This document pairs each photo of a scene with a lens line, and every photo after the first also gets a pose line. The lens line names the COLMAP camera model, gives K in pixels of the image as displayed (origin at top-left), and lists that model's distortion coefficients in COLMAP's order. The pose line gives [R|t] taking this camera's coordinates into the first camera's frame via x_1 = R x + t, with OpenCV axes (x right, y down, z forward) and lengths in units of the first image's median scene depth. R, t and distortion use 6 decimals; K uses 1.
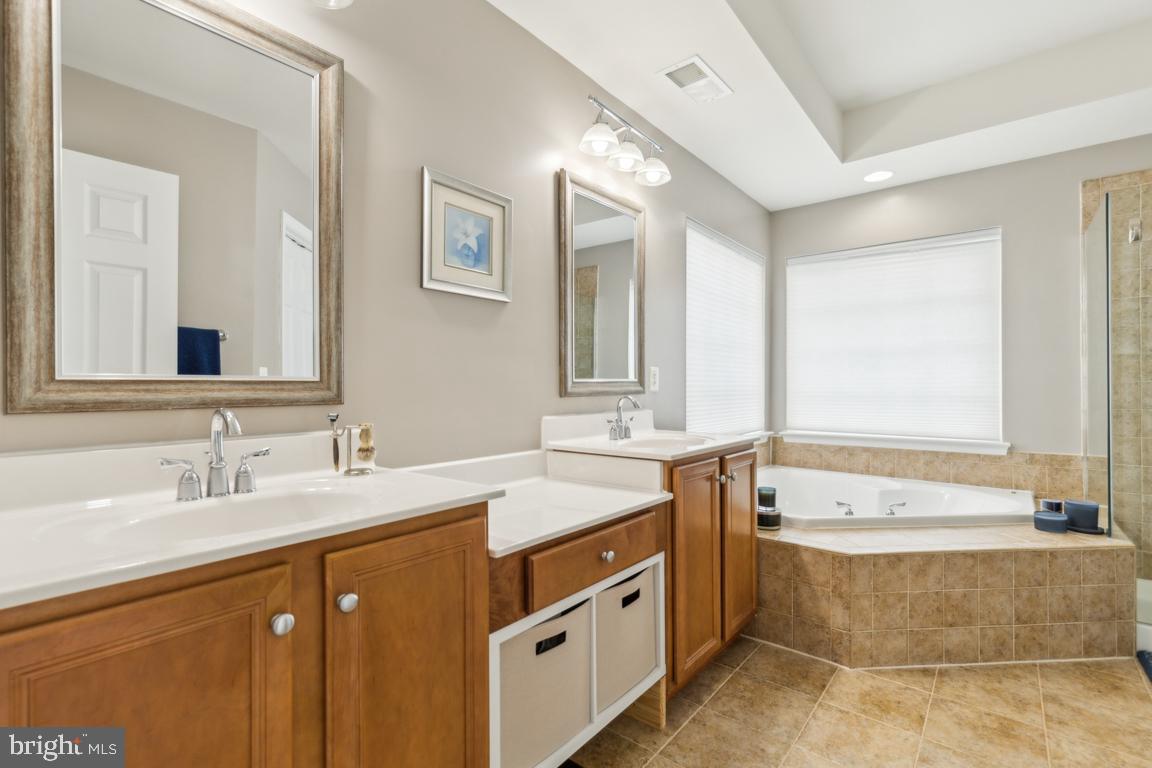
lens RADIAL K [[528.2, 0, 566.0], [0, 528.2, 386.0], [0, 0, 1]] dist [0.000912, 0.001900]
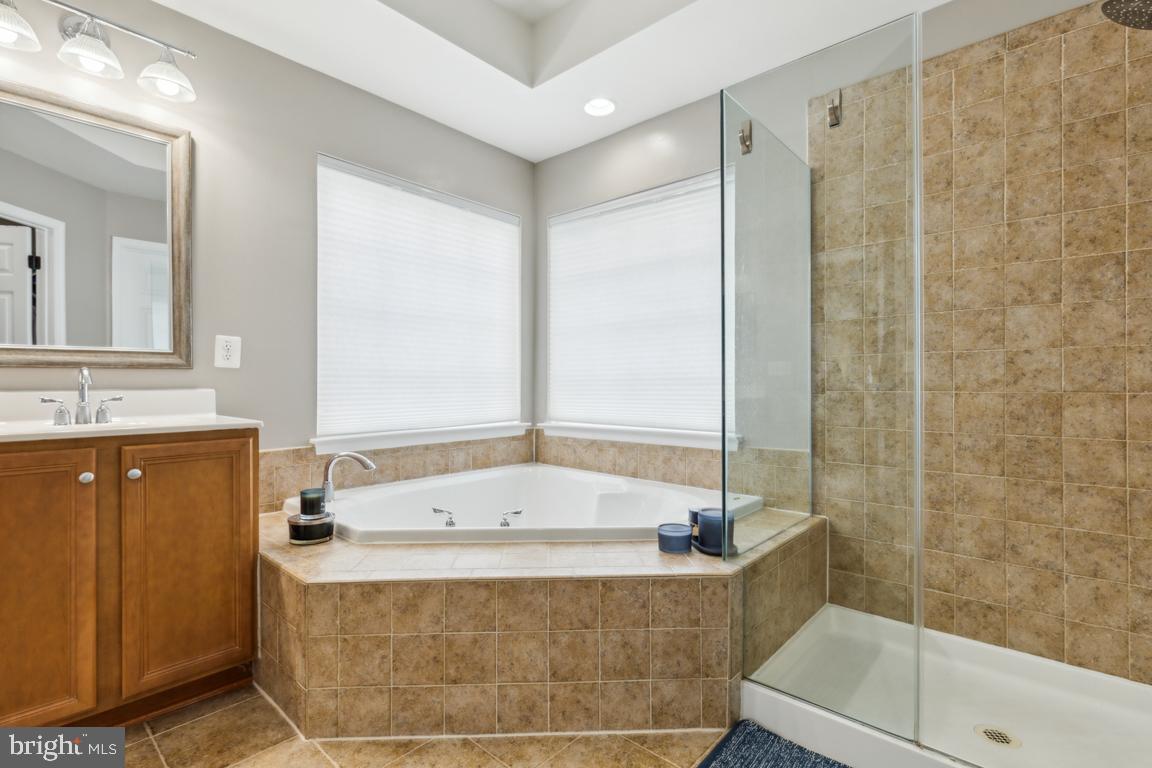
lens RADIAL K [[528.2, 0, 584.2], [0, 528.2, 386.7], [0, 0, 1]] dist [0.000912, 0.001900]
pose [[0.999038, 0.000749, -0.043853, 0.916592], [-0.000606, 0.999994, 0.003279, 0.044878], [0.043855, -0.003249, 0.999033, 0.279486]]
